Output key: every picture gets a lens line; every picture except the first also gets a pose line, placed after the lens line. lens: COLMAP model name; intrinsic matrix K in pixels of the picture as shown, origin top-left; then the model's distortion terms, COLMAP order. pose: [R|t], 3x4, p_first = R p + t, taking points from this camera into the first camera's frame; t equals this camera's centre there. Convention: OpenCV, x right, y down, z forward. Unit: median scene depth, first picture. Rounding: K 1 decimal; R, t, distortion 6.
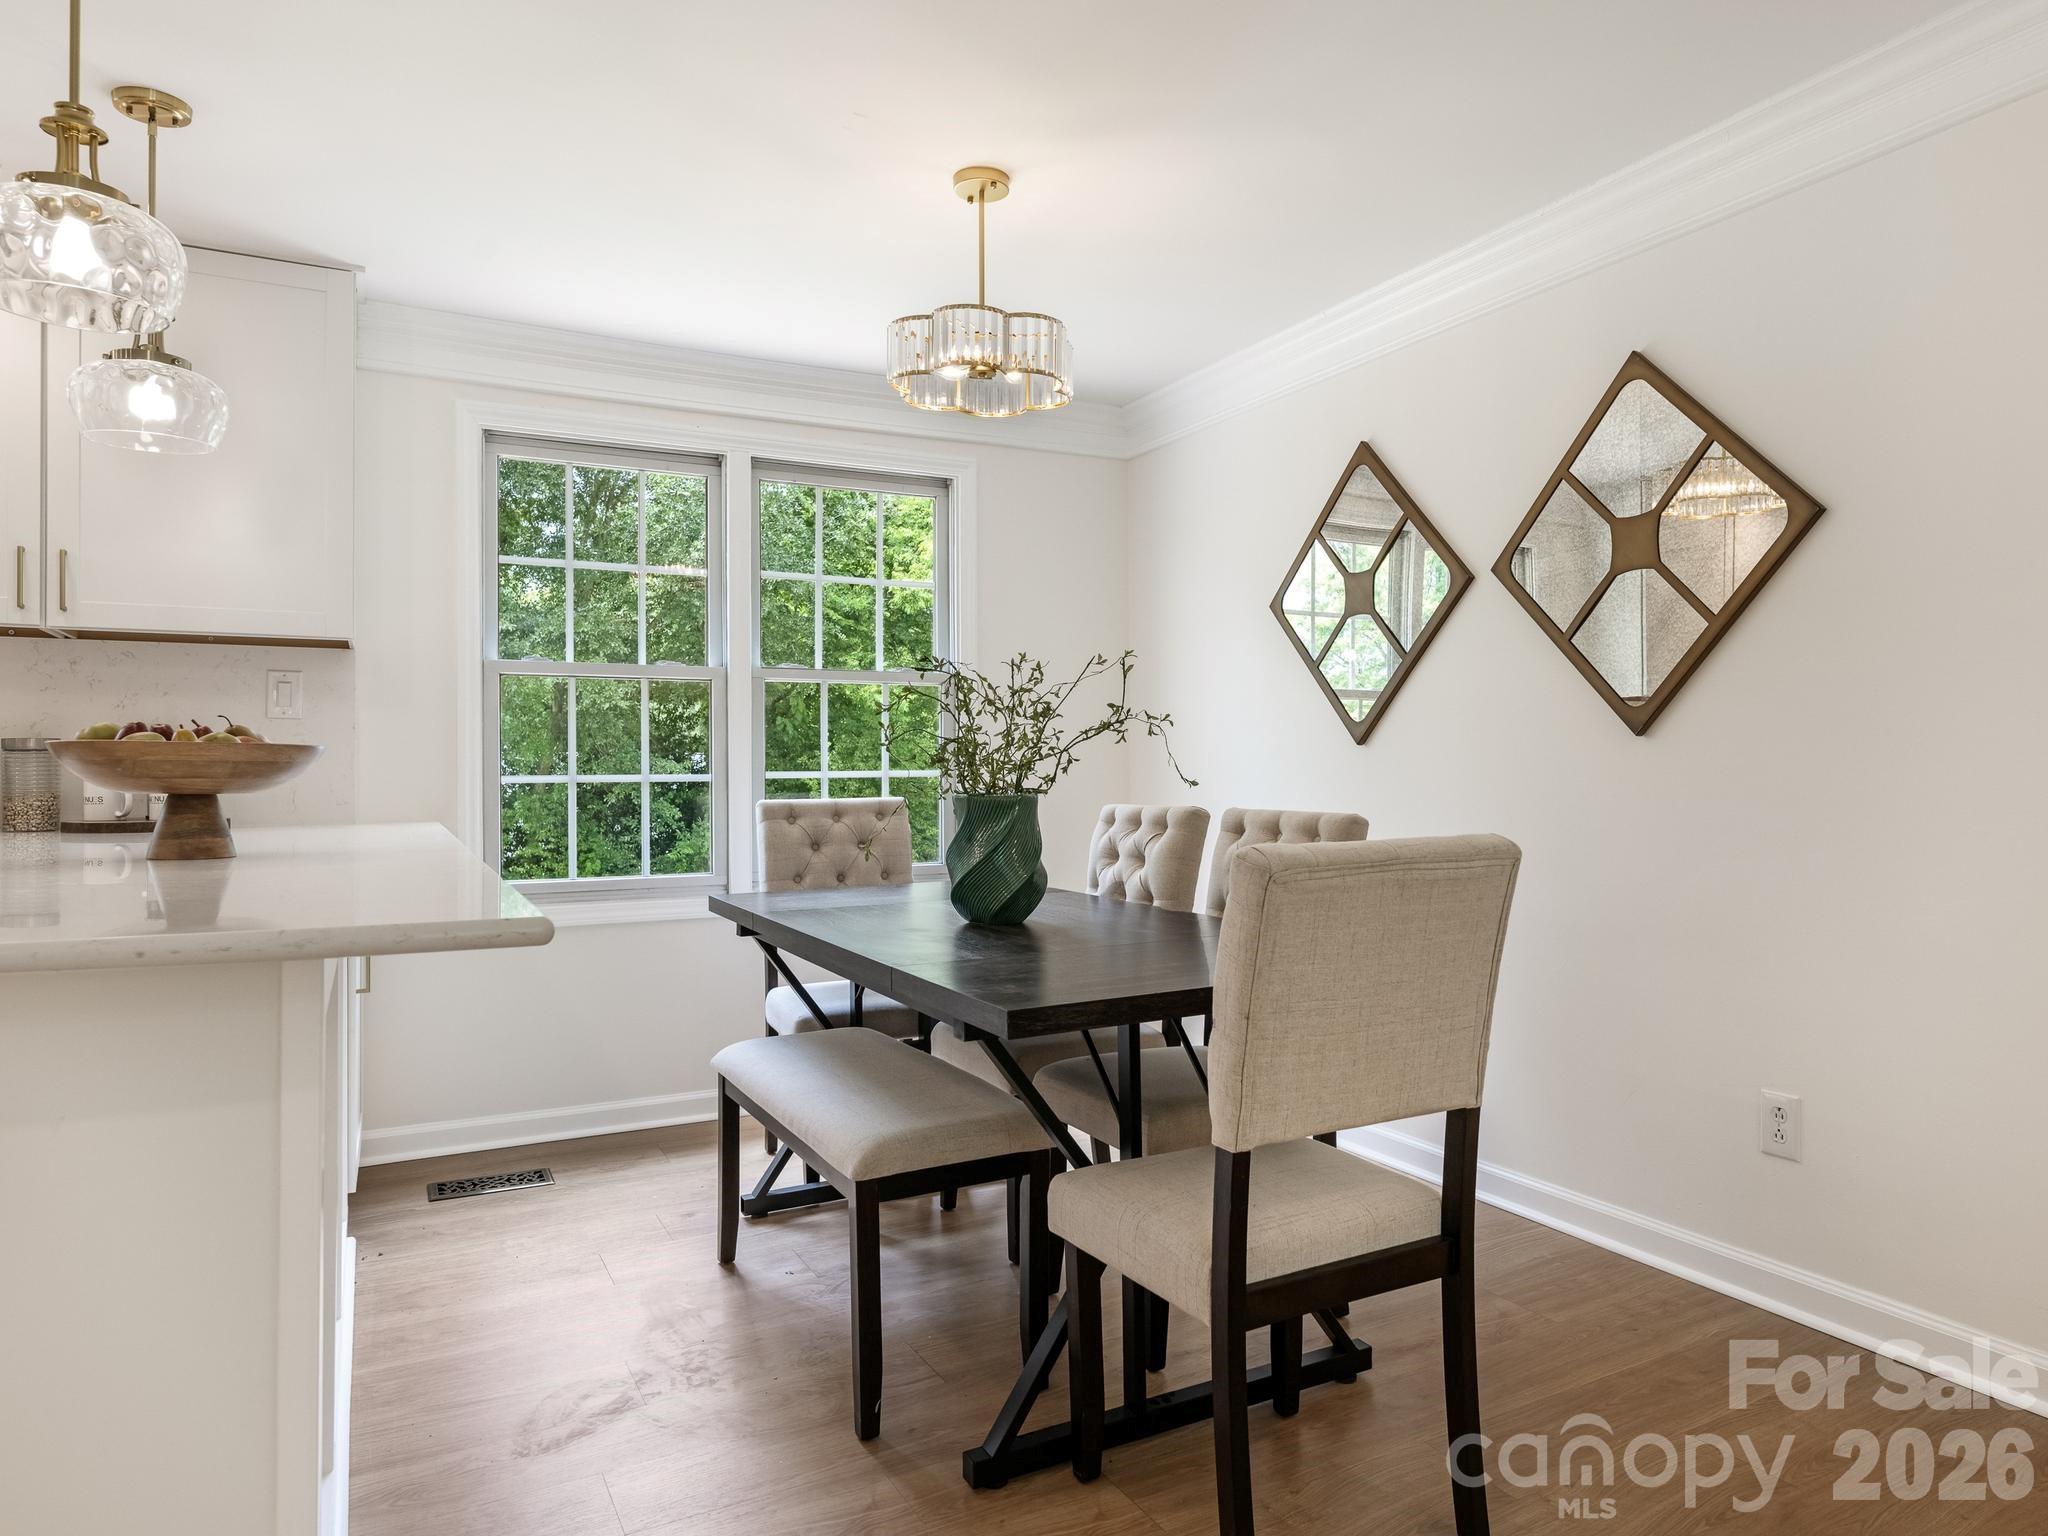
lens RADIAL K [[1325.3, 0, 1076.5], [0, 1325.3, 756.3], [0, 0, 1]] dist [0.008689, 0.002737]
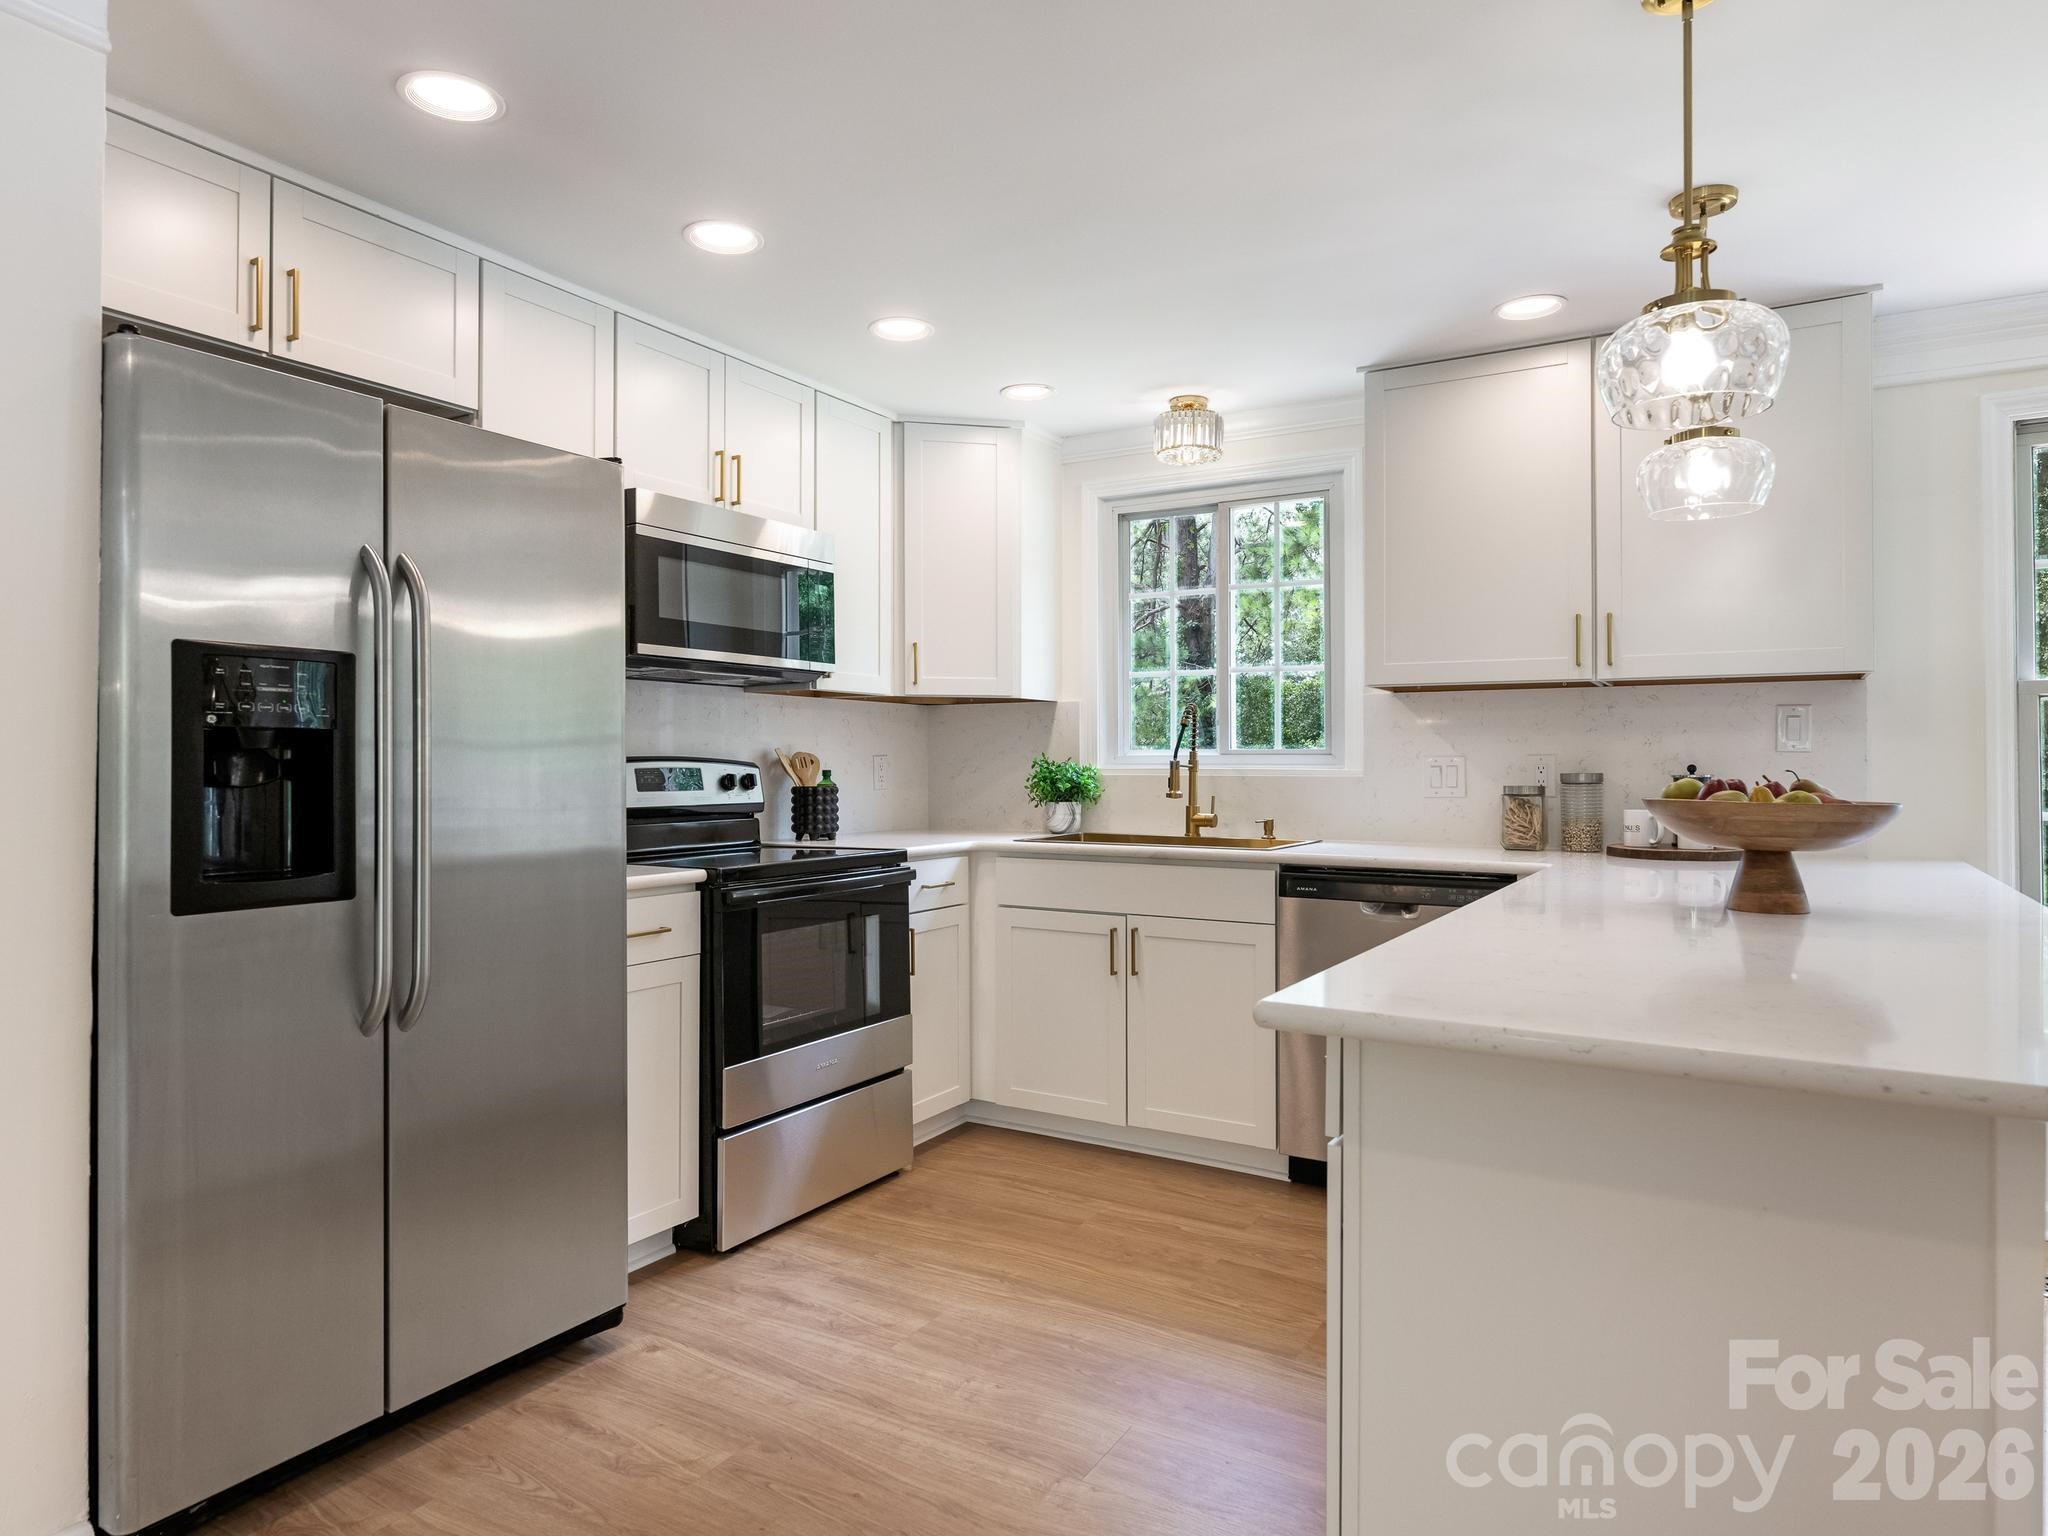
lens RADIAL K [[1245.7, 0, 1020.8], [0, 1245.7, 751.9], [0, 0, 1]] dist [-0.006186, 0.001753]
pose [[0.512949, -0.006260, -0.858396, -0.113130], [0.007023, 0.999971, -0.003096, -0.041035], [0.858391, -0.004440, 0.512977, 0.006319]]
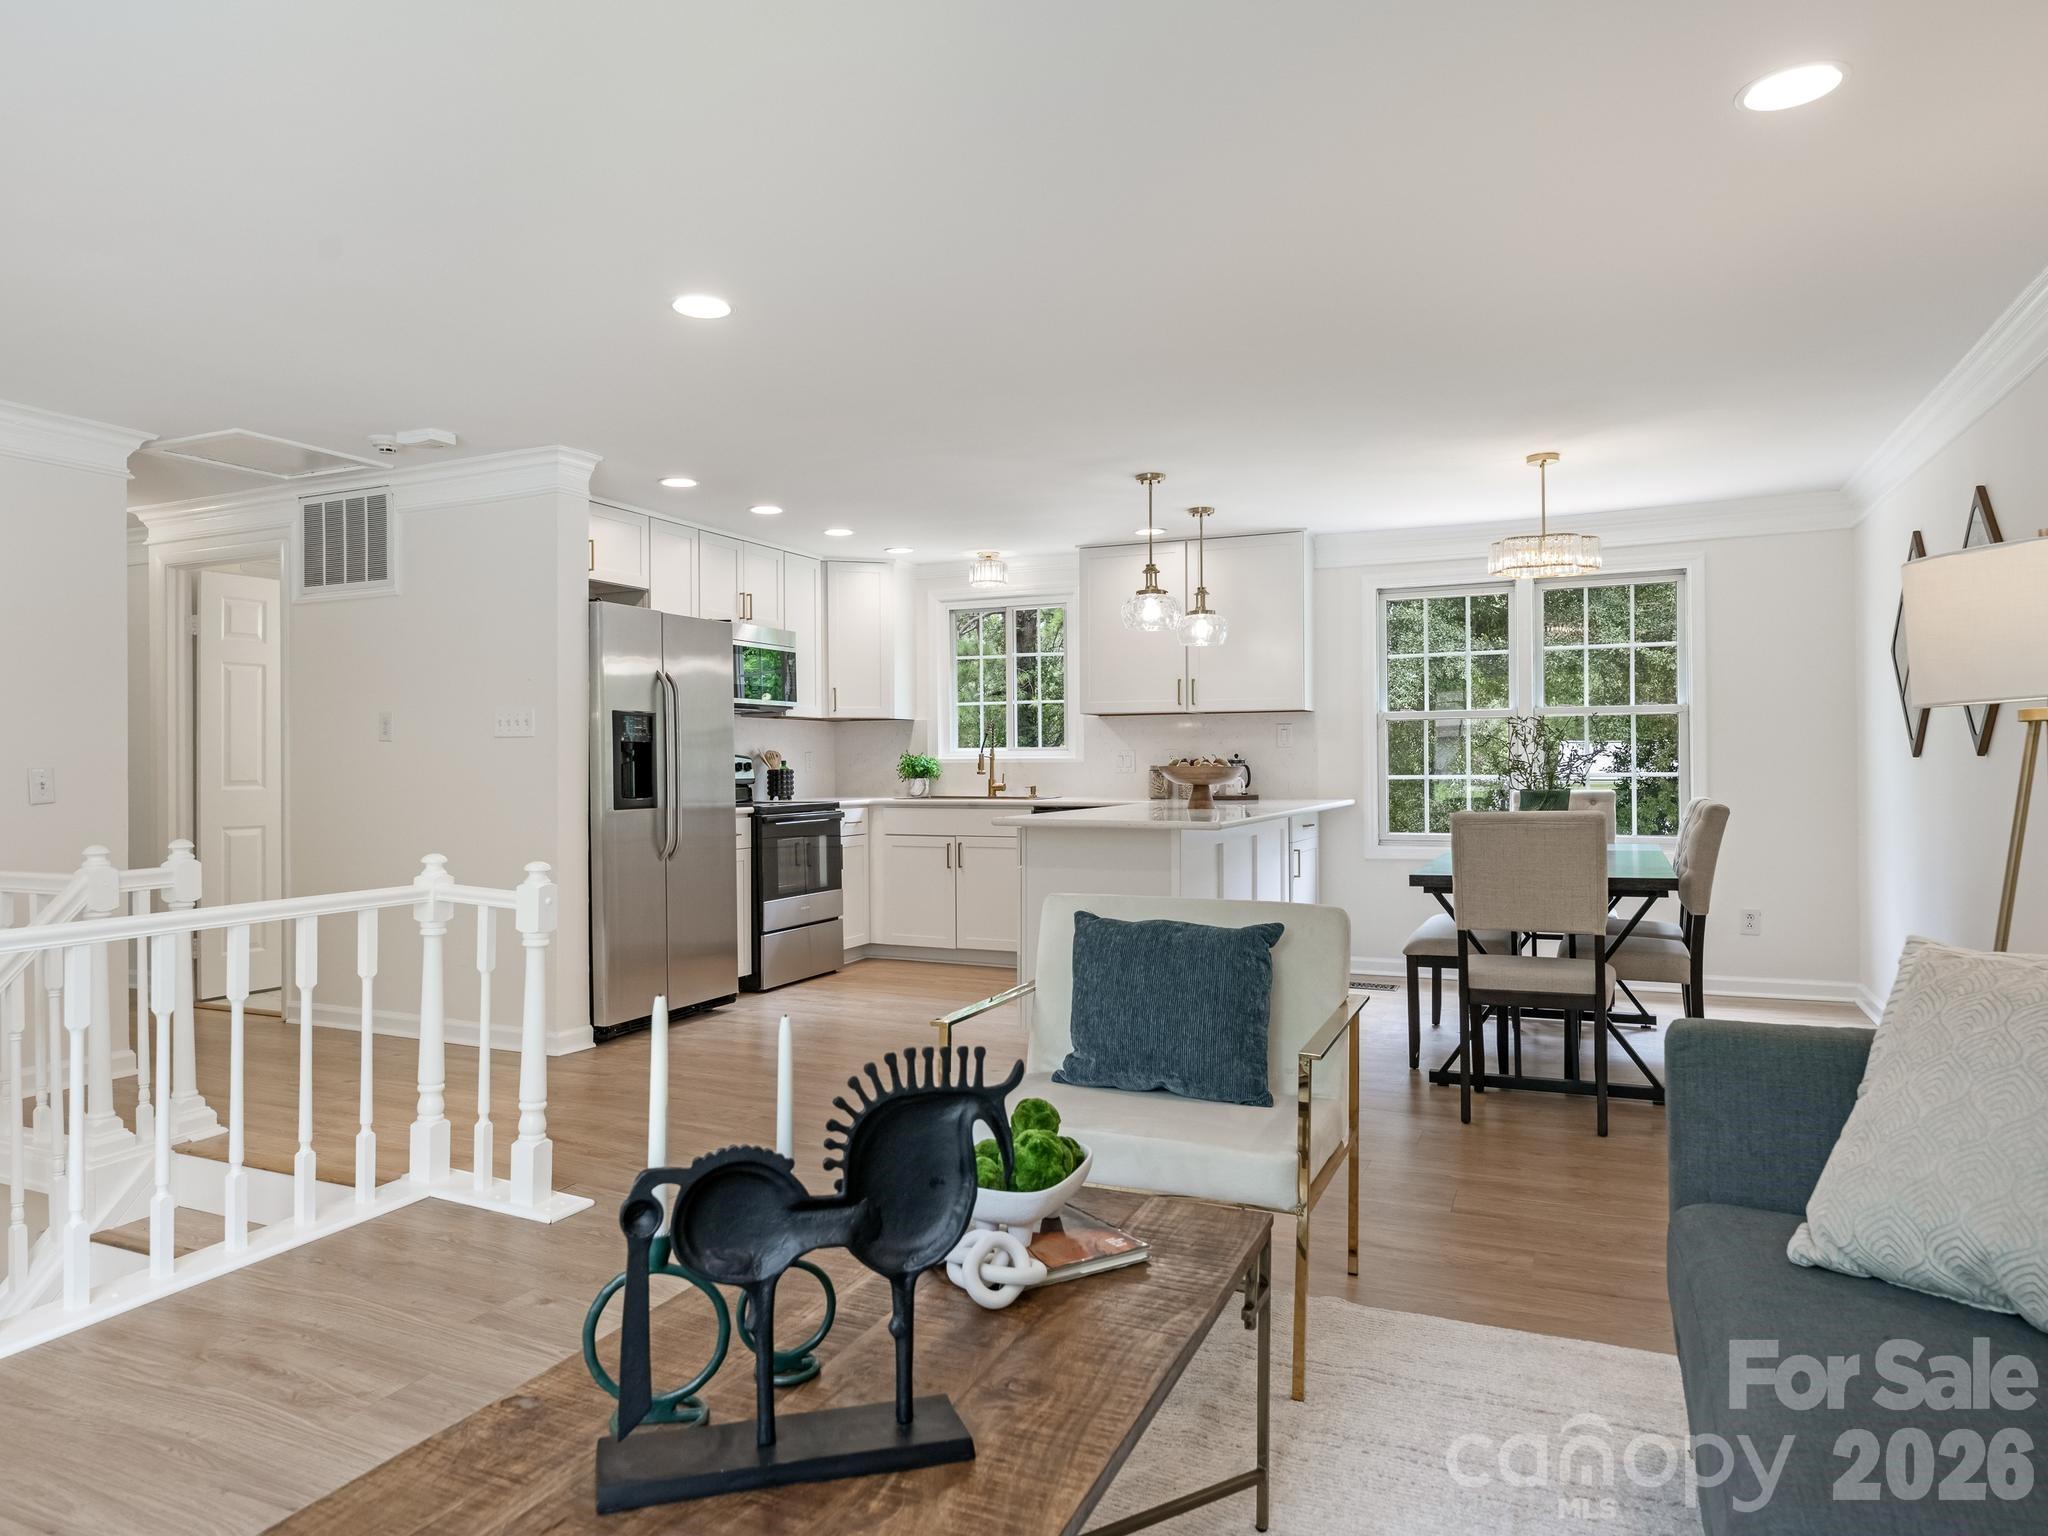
lens RADIAL K [[1325.3, 0, 1005.9], [0, 1325.3, 760.4], [0, 0, 1]] dist [0.008689, 0.002737]
pose [[0.614586, -0.003193, -0.788843, 1.032448], [0.013221, 0.999893, 0.006254, -0.036565], [0.788739, -0.014273, 0.614563, -0.818530]]
